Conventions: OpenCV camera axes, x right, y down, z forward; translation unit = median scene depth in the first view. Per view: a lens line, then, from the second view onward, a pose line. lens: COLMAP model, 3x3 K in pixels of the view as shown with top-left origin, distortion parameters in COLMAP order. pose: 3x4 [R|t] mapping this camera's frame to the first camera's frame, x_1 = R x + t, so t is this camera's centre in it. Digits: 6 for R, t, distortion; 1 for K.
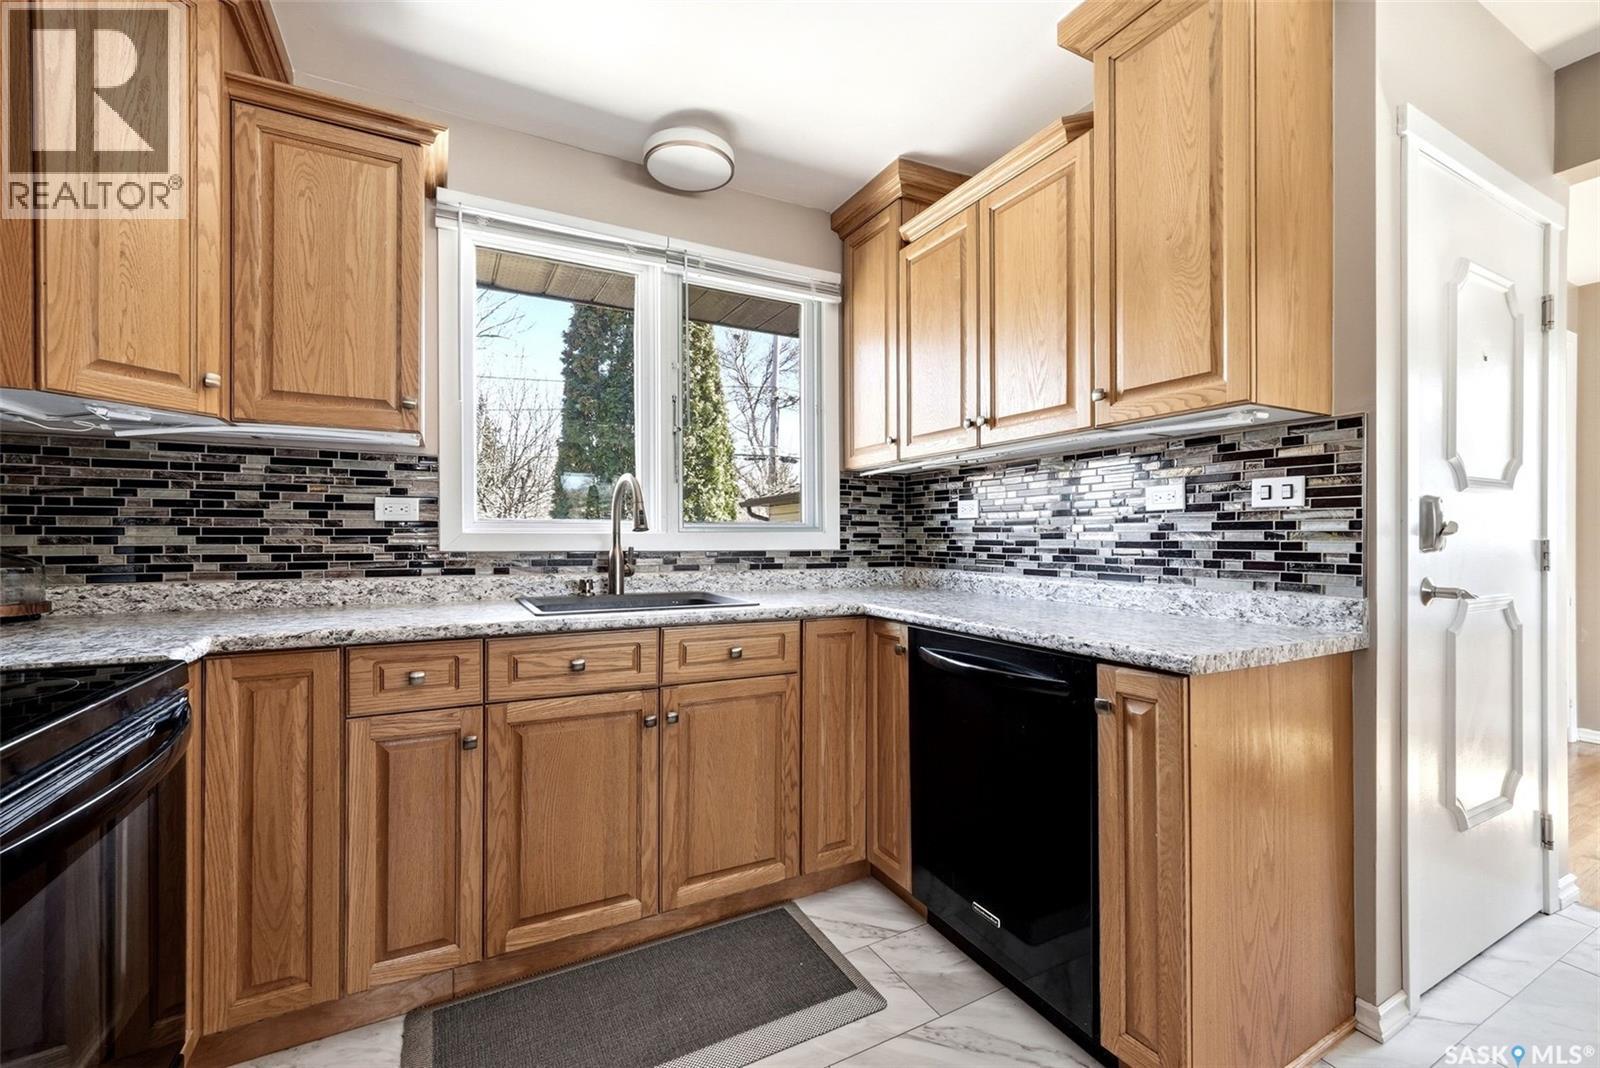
lens RADIAL K [[662.0, 0, 802.9], [0, 662.0, 535.3], [0, 0, 1]] dist [0.000195, 0.001240]
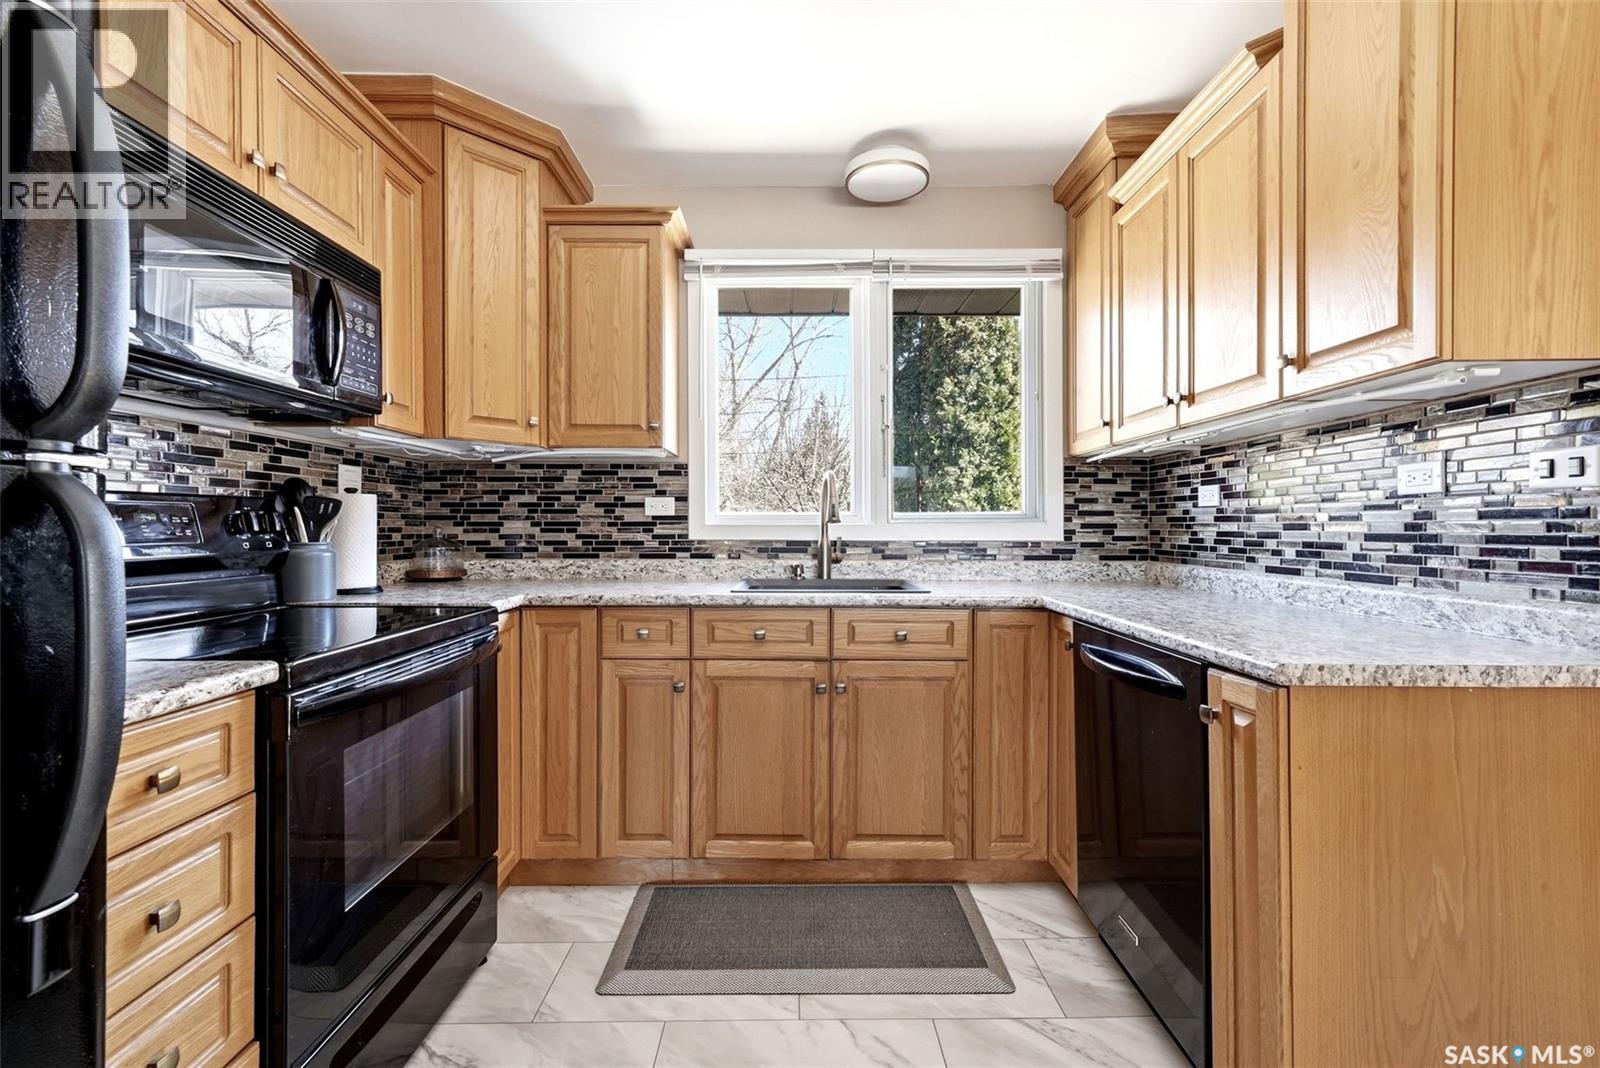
lens RADIAL K [[698.4, 0, 806.9], [0, 698.4, 528.6], [0, 0, 1]] dist [0.005259, 0.000553]
pose [[0.887153, 0.000590, -0.461475, 0.295099], [0.001801, 0.999987, 0.004741, -0.002390], [0.461472, -0.005037, 0.887141, -0.079461]]
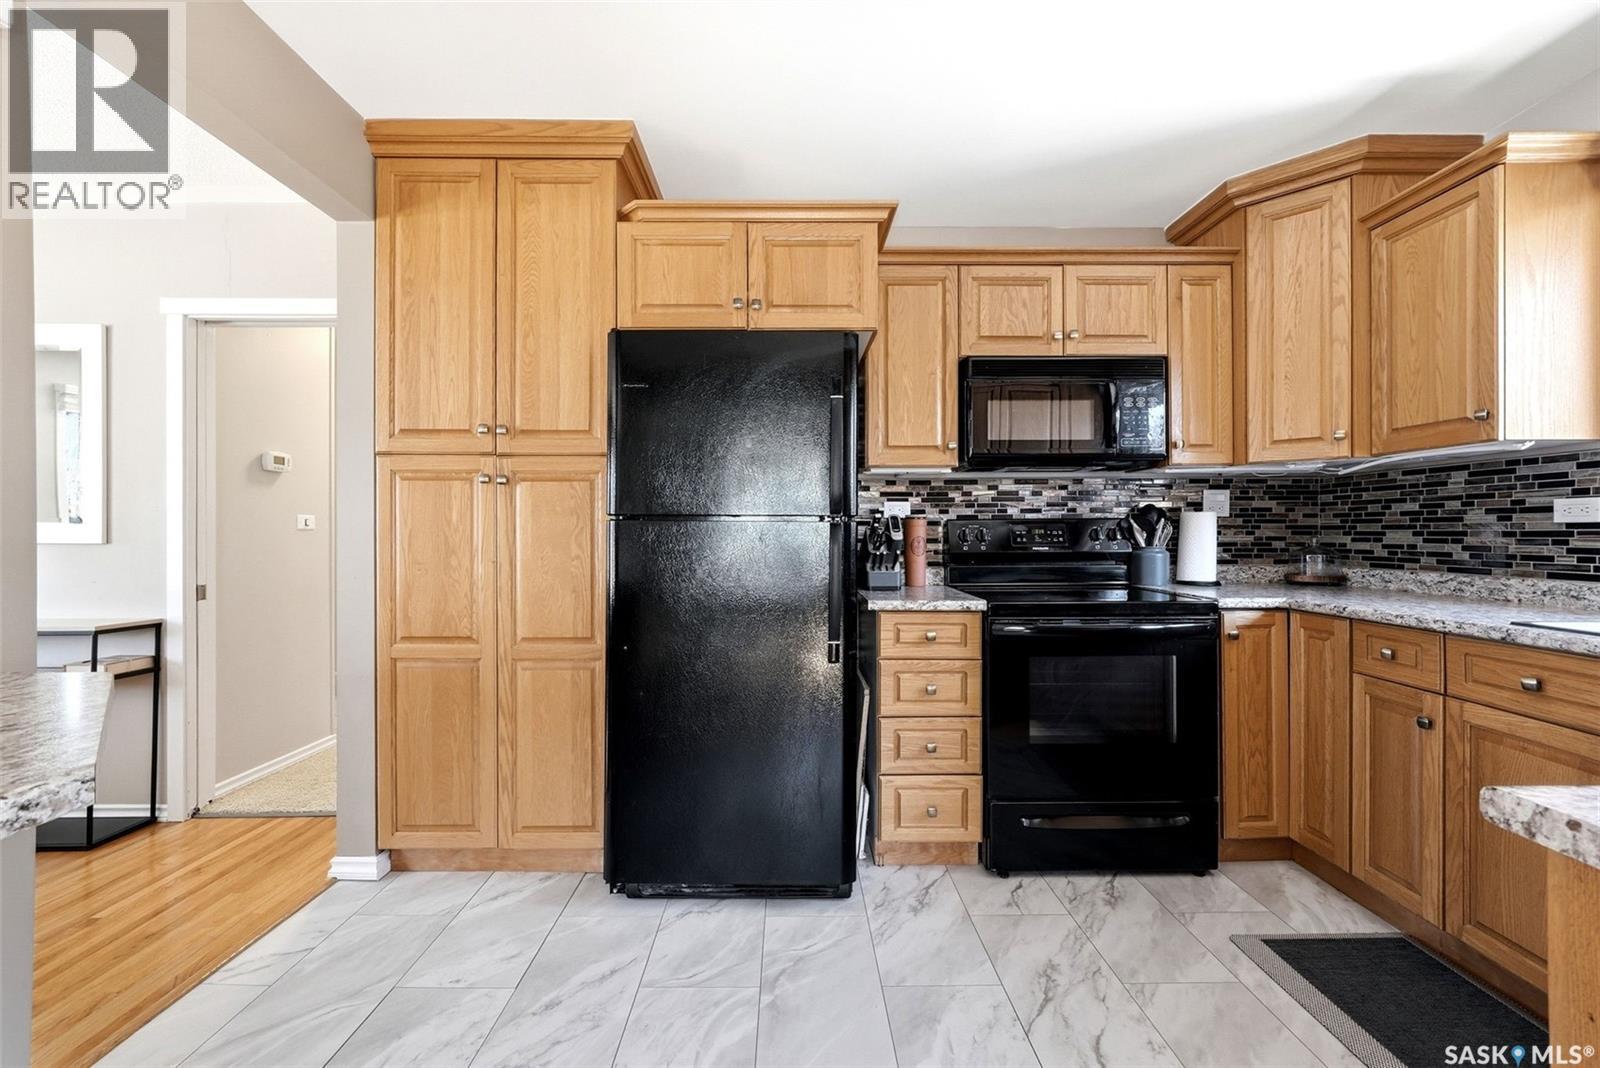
lens RADIAL K [[662.0, 0, 798.7], [0, 662.0, 529.9], [0, 0, 1]] dist [0.000195, 0.001240]
pose [[-0.458495, -0.002654, -0.888693, 0.834583], [0.003400, 0.999983, -0.004740, -0.011454], [0.888690, -0.005195, -0.458478, 0.485199]]
